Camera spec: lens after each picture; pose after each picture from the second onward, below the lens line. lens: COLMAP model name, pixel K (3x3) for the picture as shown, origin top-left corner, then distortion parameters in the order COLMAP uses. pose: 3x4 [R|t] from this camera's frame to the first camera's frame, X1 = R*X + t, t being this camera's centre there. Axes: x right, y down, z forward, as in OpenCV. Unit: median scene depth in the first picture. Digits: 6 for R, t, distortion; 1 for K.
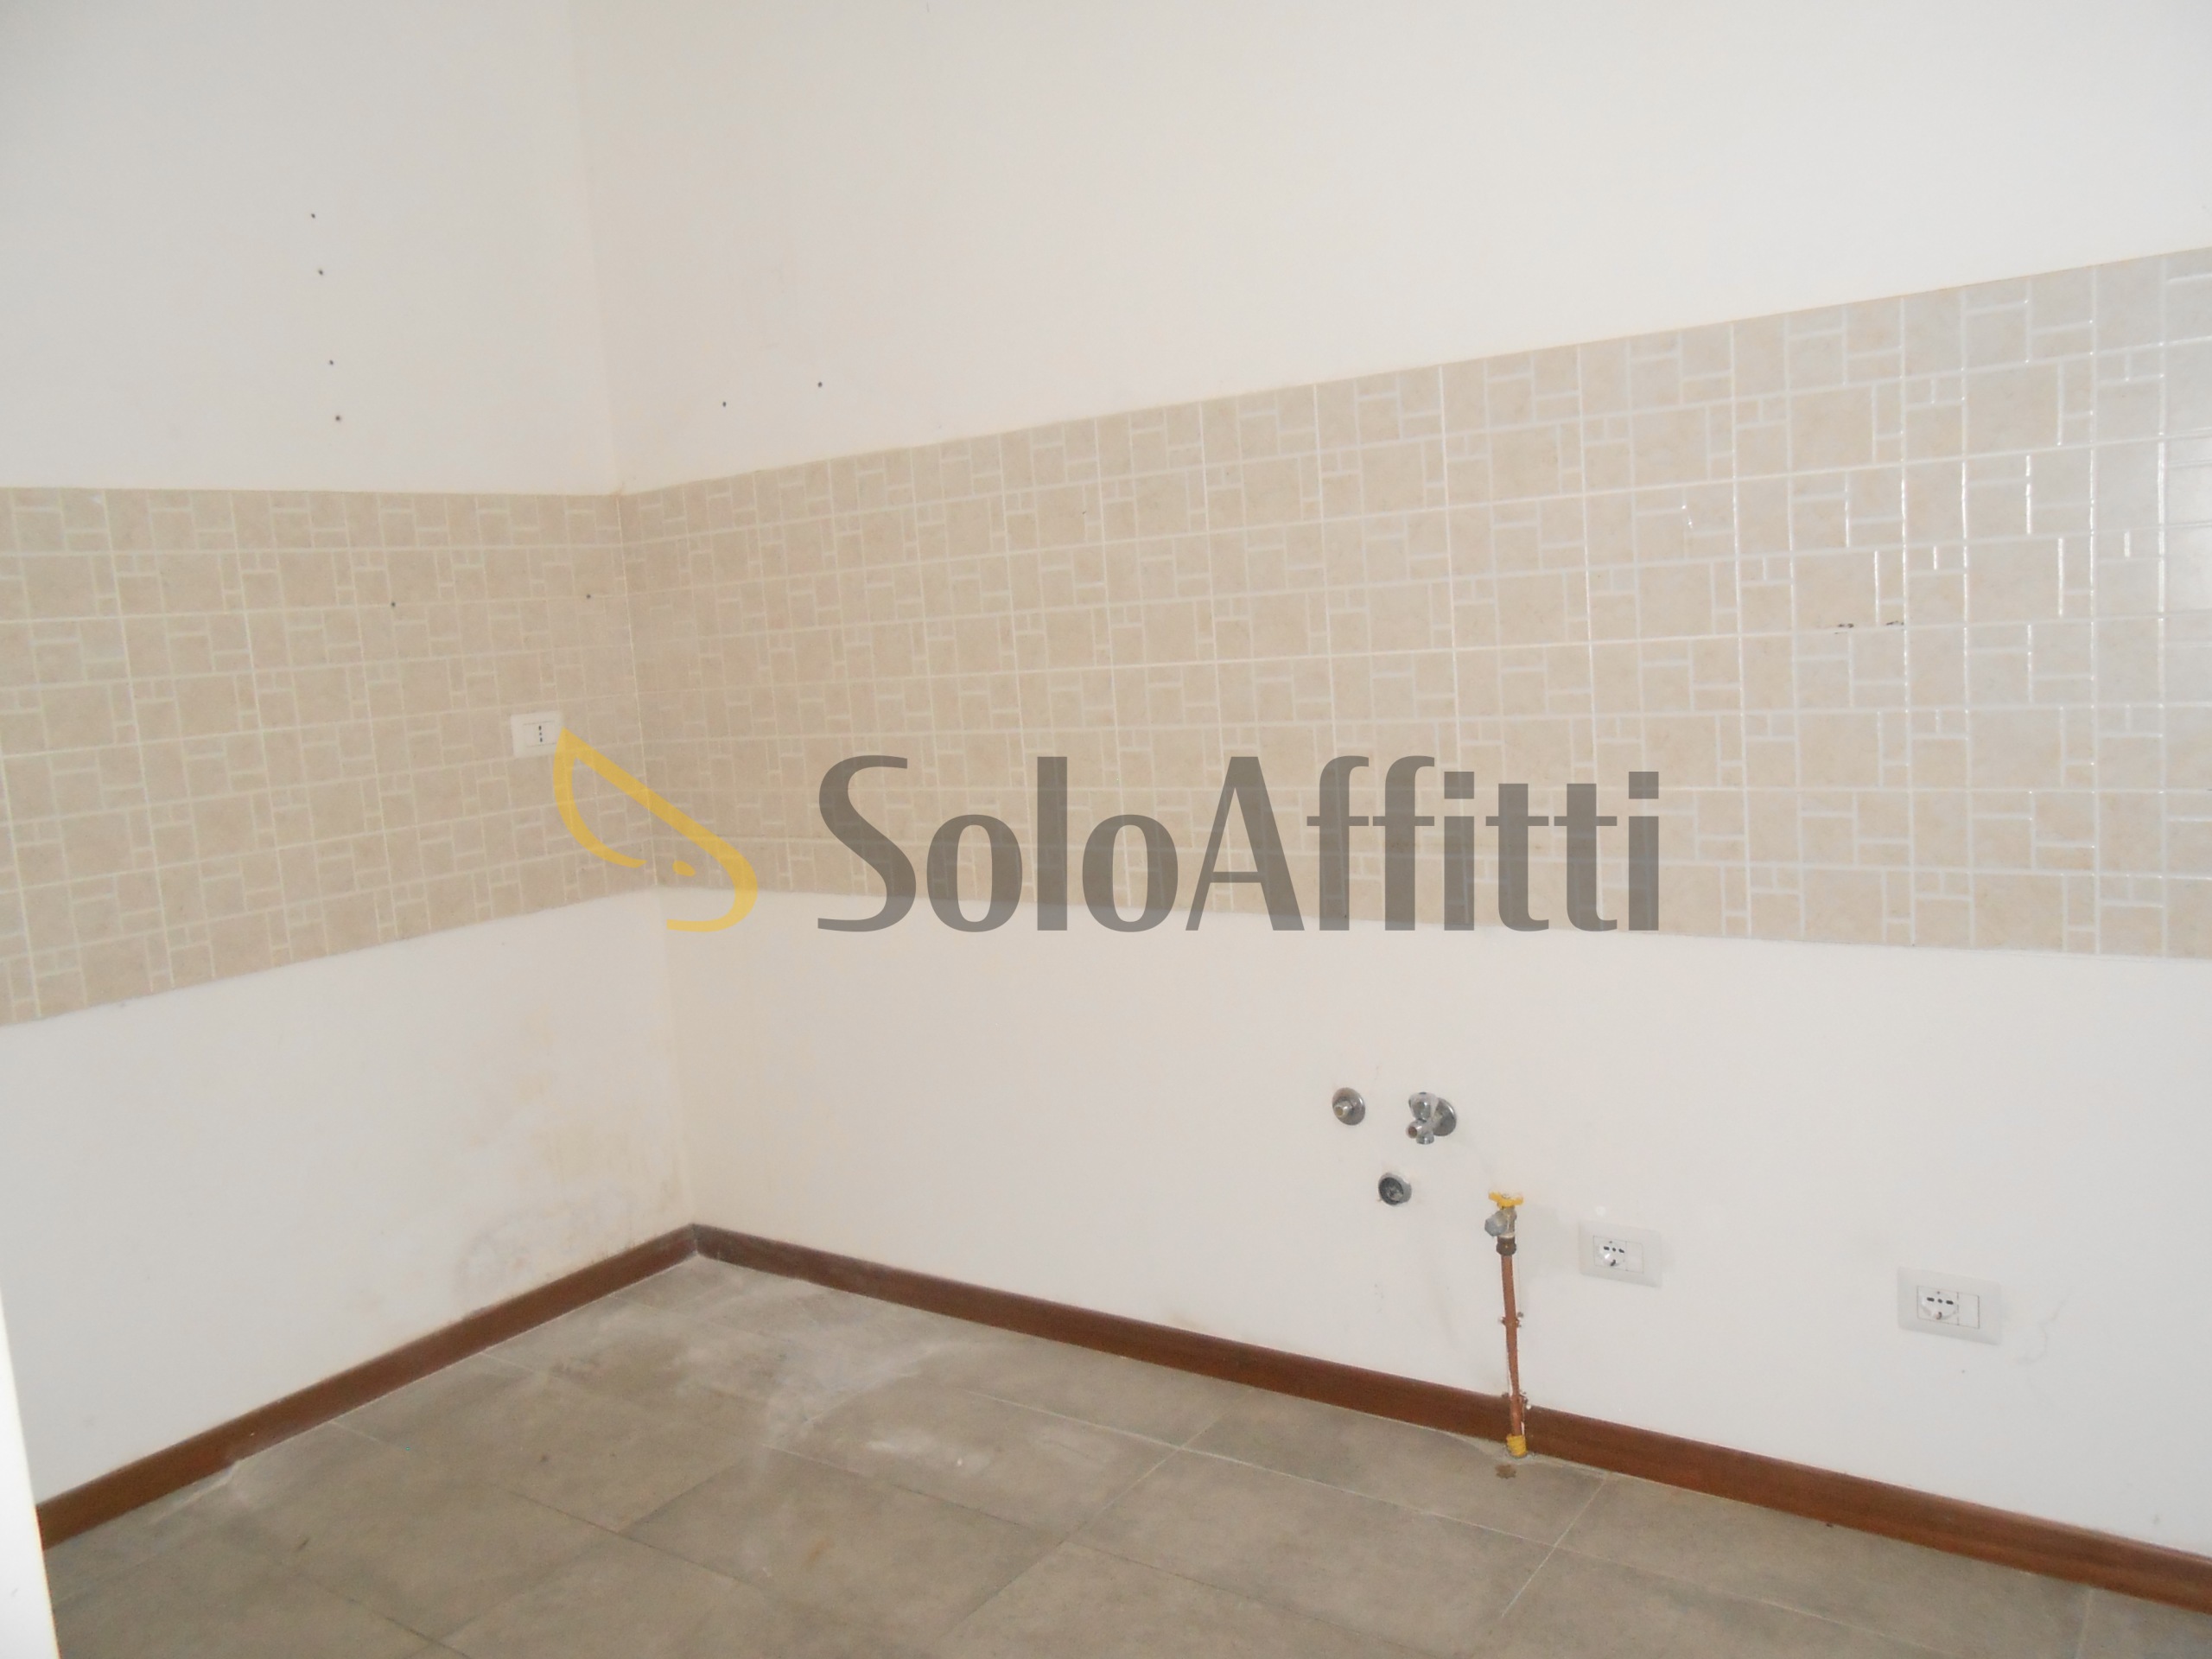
lens RADIAL K [[1737.2, 0, 1112.1], [0, 1737.2, 851.3], [0, 0, 1]] dist [-0.033577, 0.079116]
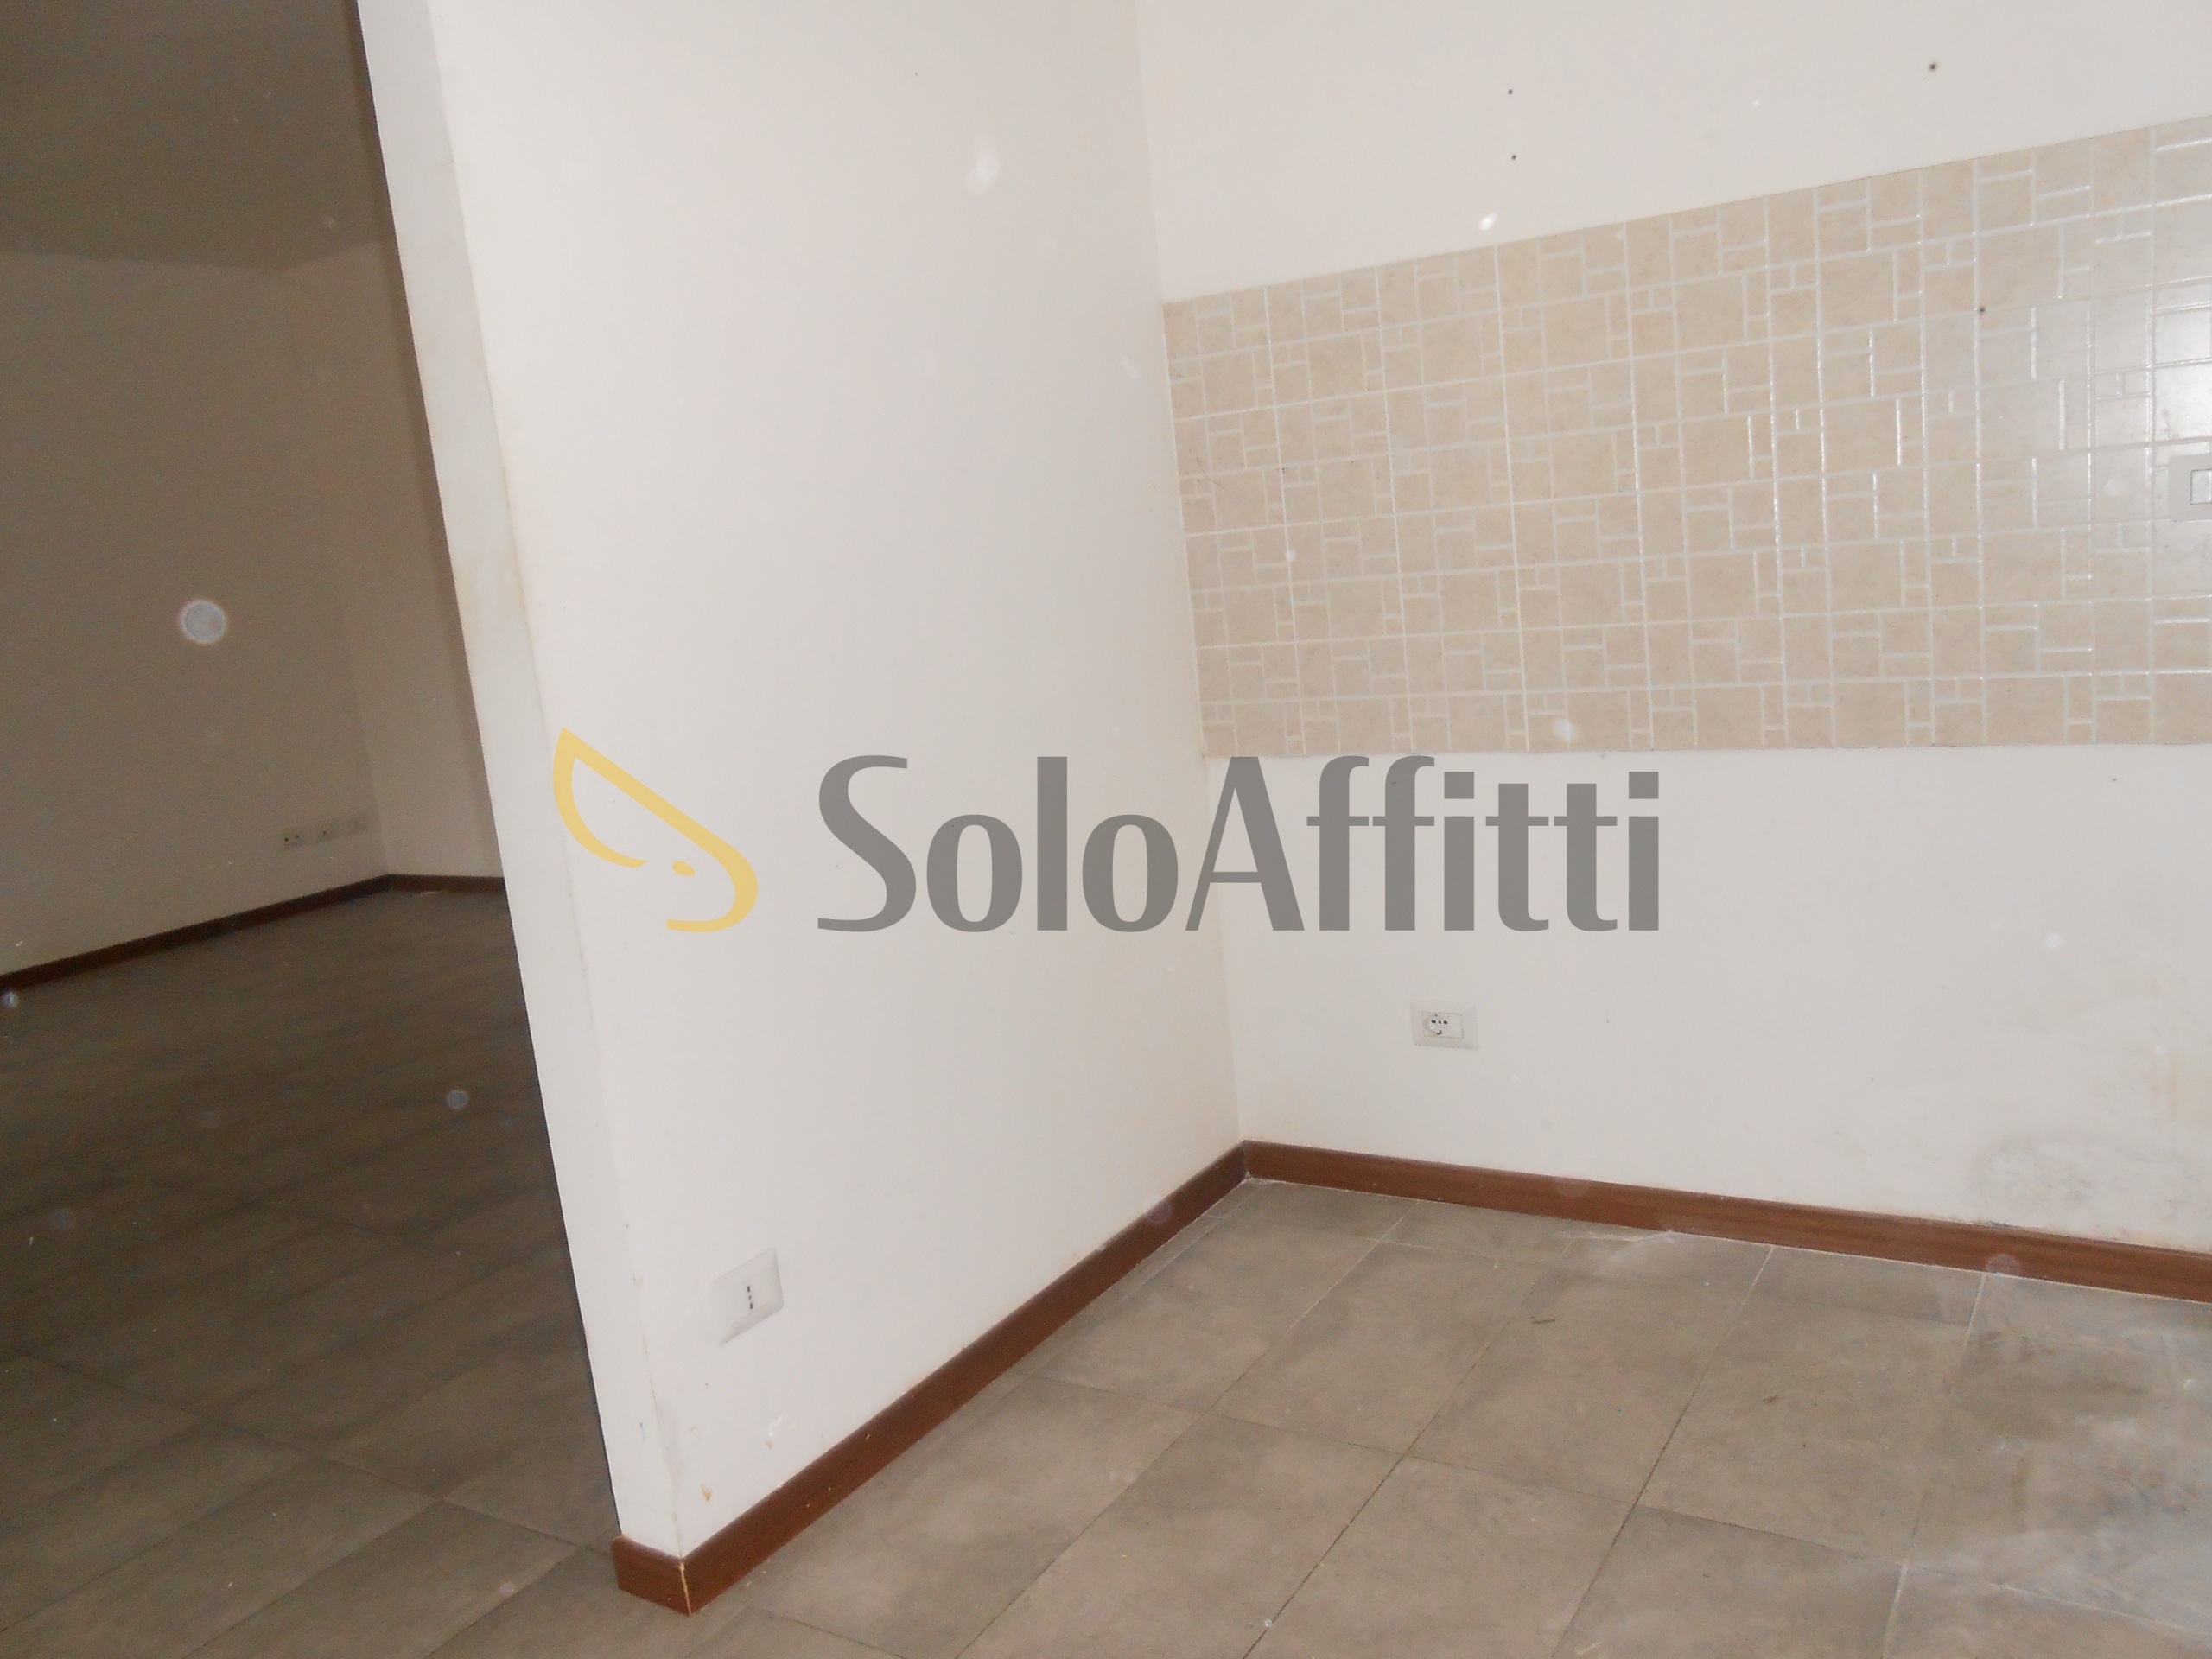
lens RADIAL K [[1737.2, 0, 1086.7], [0, 1737.2, 830.0], [0, 0, 1]] dist [-0.033577, 0.079116]
pose [[0.068618, 0.251222, -0.965494, 0.358123], [-0.038770, 0.967716, 0.249044, -0.099431], [0.996889, 0.020343, 0.076143, 0.574464]]
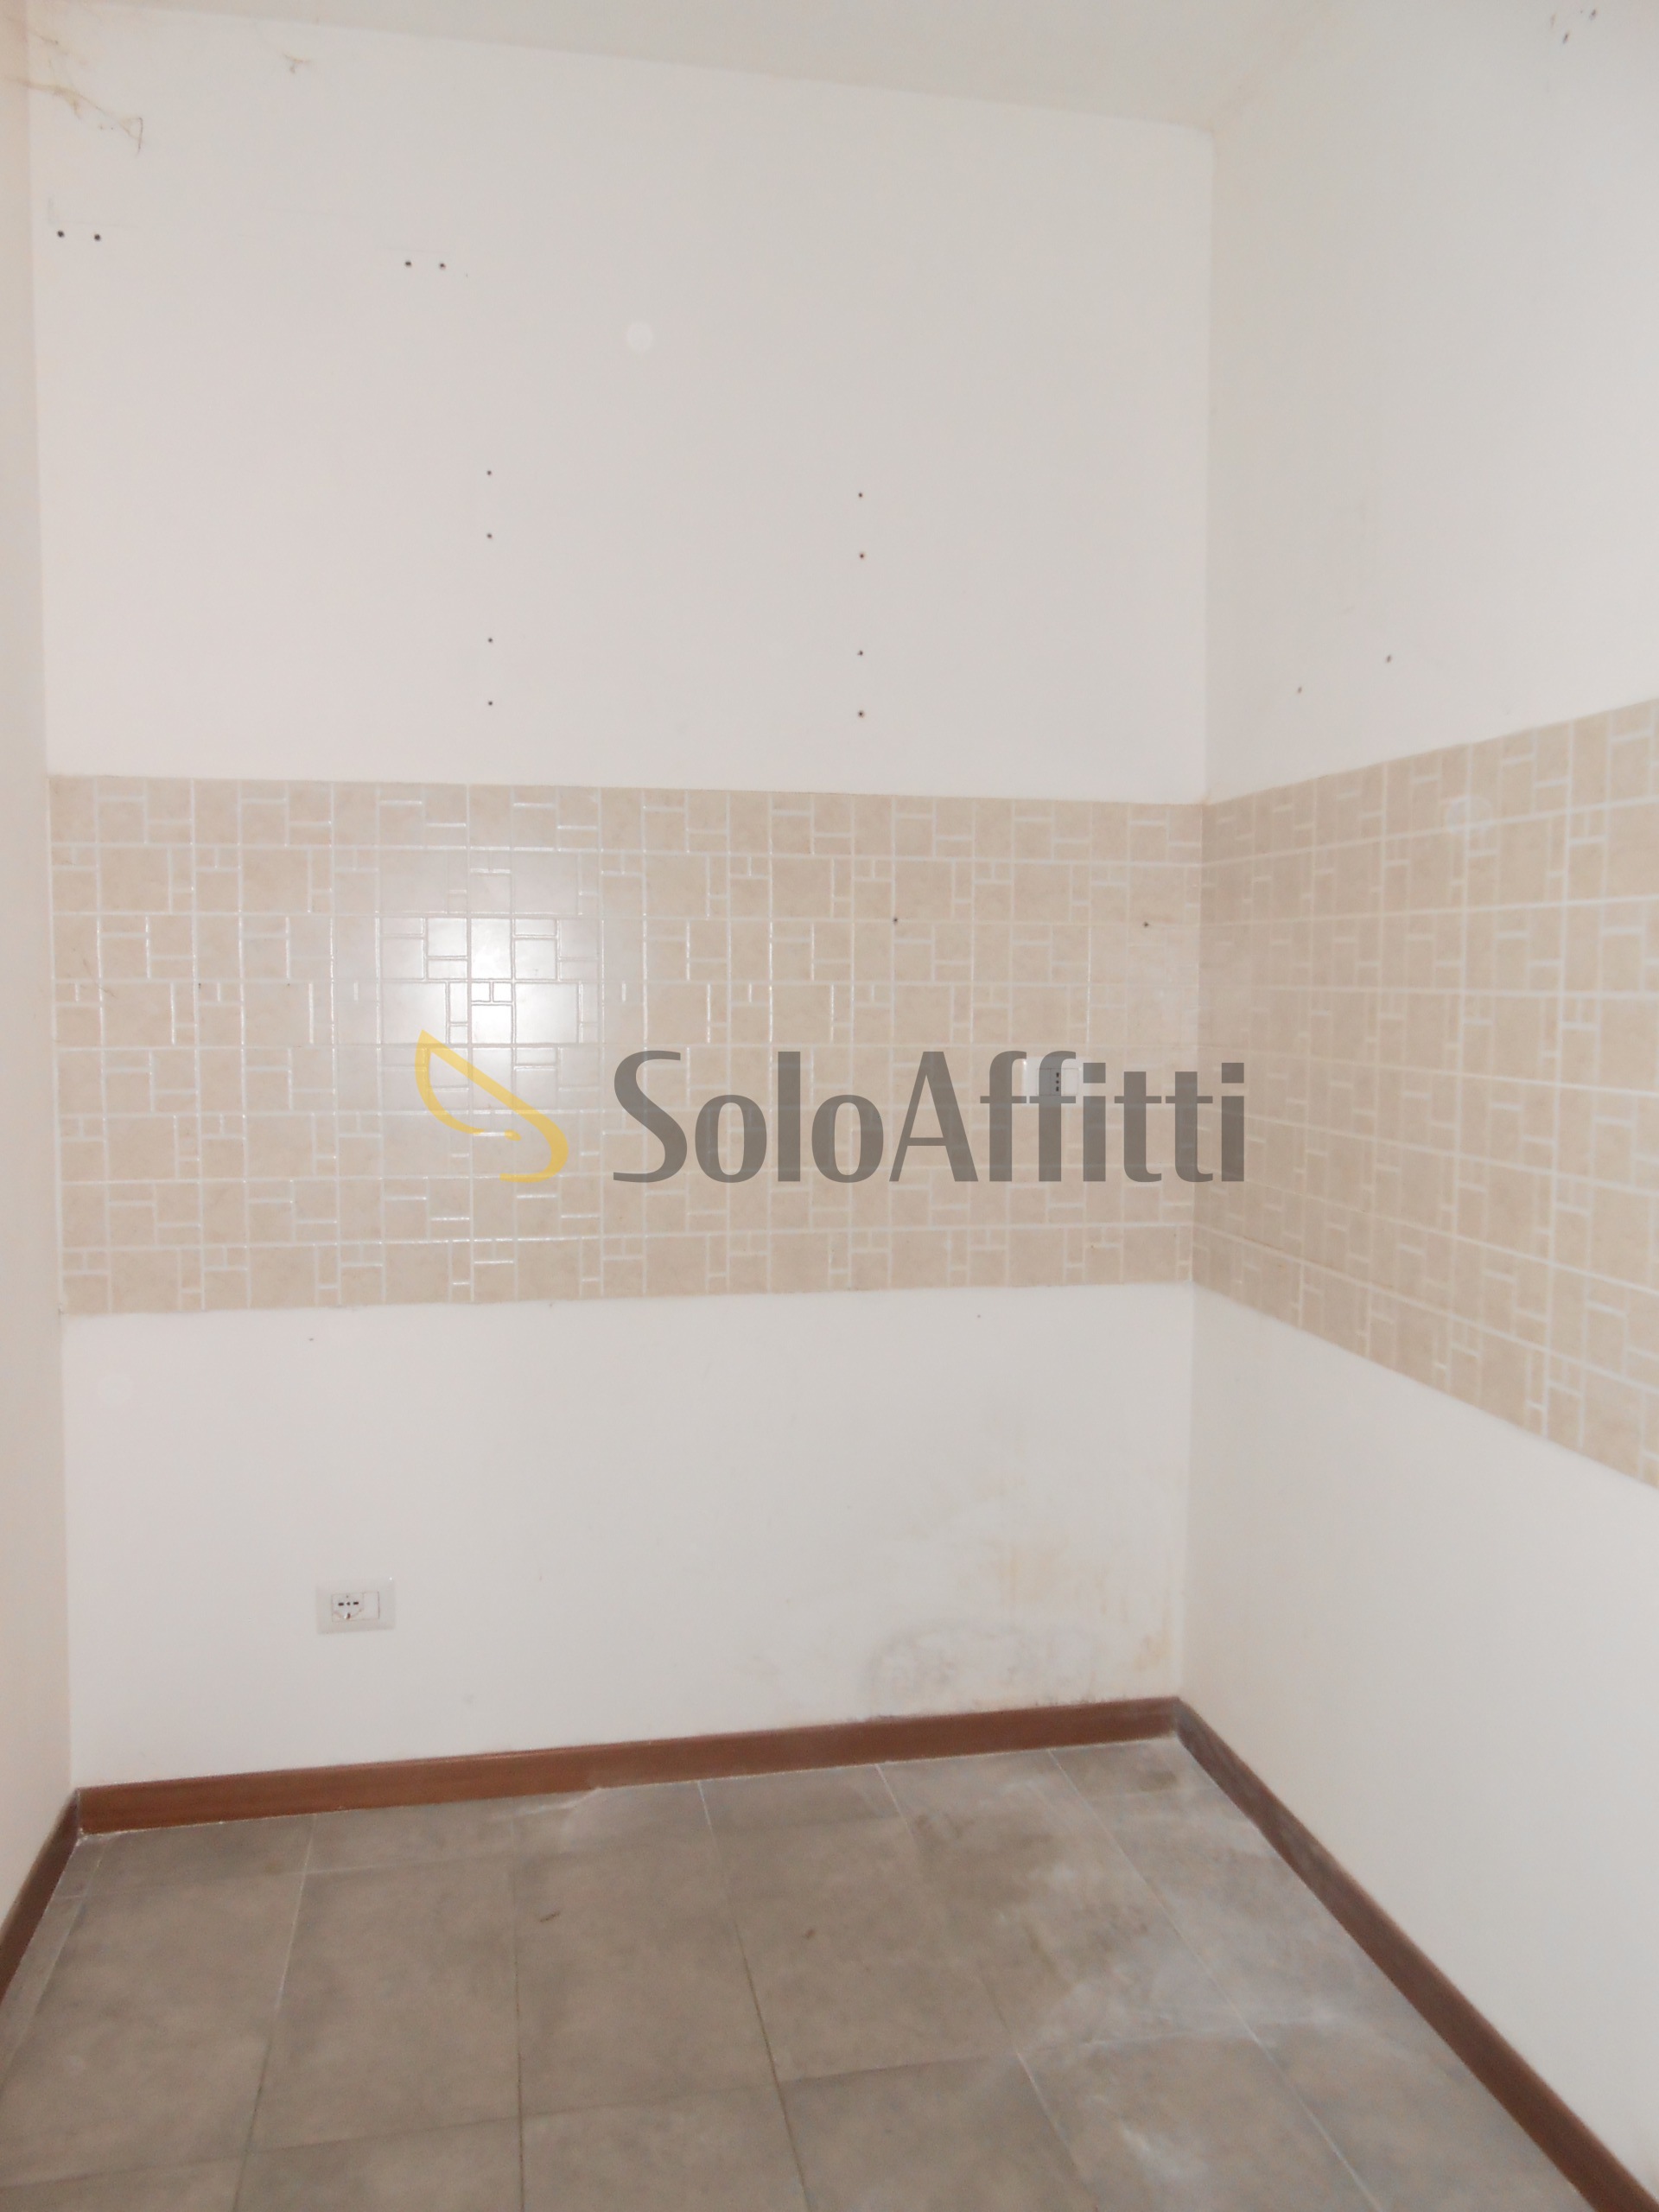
lens RADIAL K [[1737.2, 0, 823.8], [0, 1737.2, 1123.4], [0, 0, 1]] dist [-0.033577, 0.079116]
pose [[0.729016, 0.140618, -0.669897, 0.178203], [-0.155702, 0.987082, 0.037756, -0.069297], [0.666552, 0.076780, 0.741494, 0.329189]]
